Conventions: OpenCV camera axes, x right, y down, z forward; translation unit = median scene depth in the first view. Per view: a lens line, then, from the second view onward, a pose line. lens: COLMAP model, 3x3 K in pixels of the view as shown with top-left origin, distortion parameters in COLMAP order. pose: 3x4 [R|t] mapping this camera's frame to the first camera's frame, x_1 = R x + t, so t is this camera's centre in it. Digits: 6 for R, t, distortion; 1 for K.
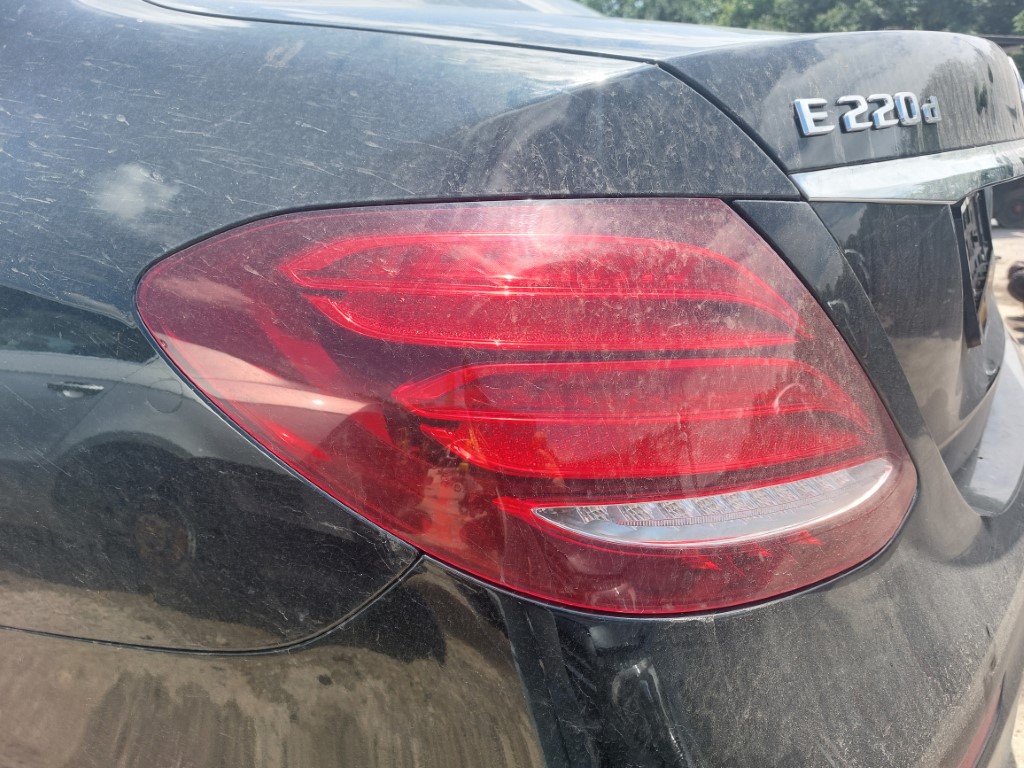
lens RADIAL K [[726.2, 0, 517.4], [0, 726.2, 390.2], [0, 0, 1]] dist [0.084323, -0.085335]
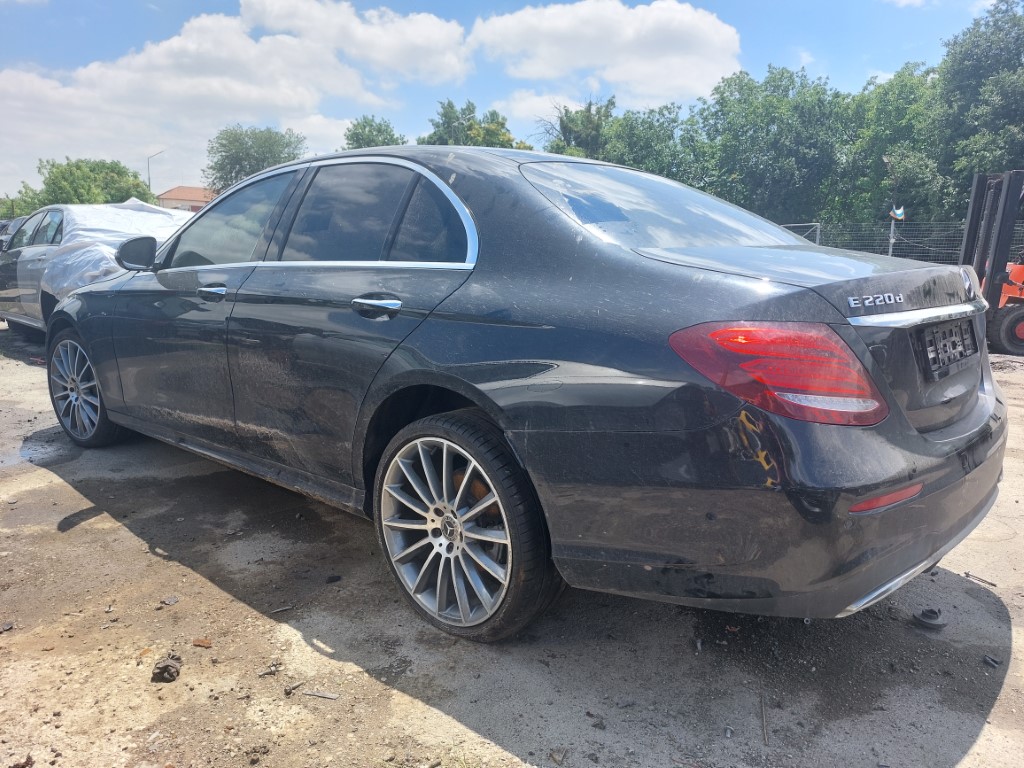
lens RADIAL K [[726.2, 0, 517.4], [0, 726.2, 390.2], [0, 0, 1]] dist [0.084323, -0.085335]
pose [[0.985352, 0.062080, -0.158835, -0.589989], [-0.082545, 0.988631, -0.125678, 0.609595], [0.149227, 0.136948, 0.979274, -2.575565]]
